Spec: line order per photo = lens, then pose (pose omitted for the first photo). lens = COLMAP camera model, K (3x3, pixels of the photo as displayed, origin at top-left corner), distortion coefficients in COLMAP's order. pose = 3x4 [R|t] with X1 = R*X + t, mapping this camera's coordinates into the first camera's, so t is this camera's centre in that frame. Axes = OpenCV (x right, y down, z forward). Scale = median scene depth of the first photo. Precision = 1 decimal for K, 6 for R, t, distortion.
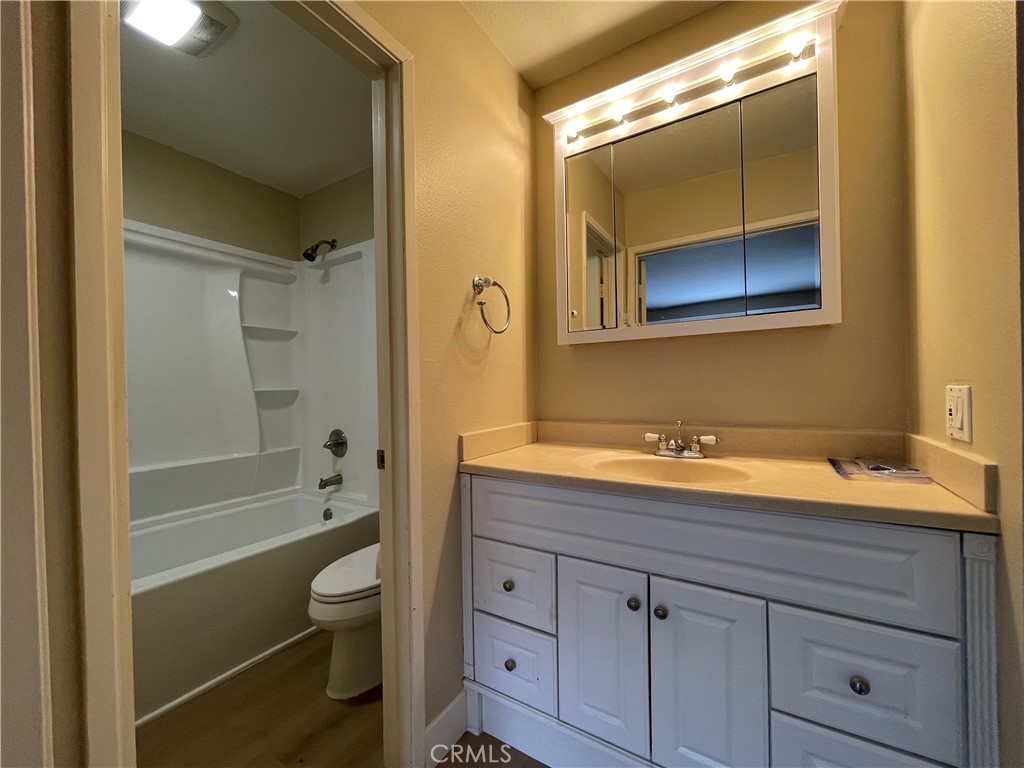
lens RADIAL K [[416.2, 0, 503.5], [0, 416.2, 385.5], [0, 0, 1]] dist [-0.001035, -0.000222]
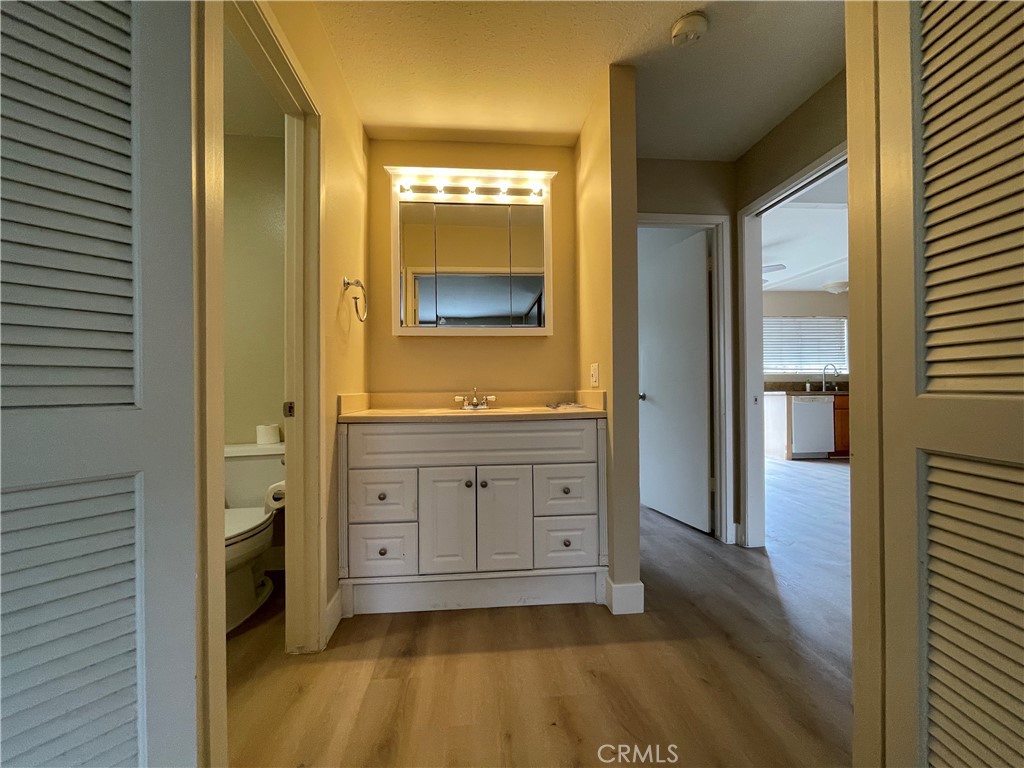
lens RADIAL K [[416.2, 0, 507.2], [0, 416.2, 385.7], [0, 0, 1]] dist [-0.000259, -0.000487]
pose [[0.795401, 0.016431, 0.605861, -0.517914], [-0.004079, 0.999755, -0.021758, 0.125618], [-0.606070, 0.014835, 0.795273, -0.408738]]
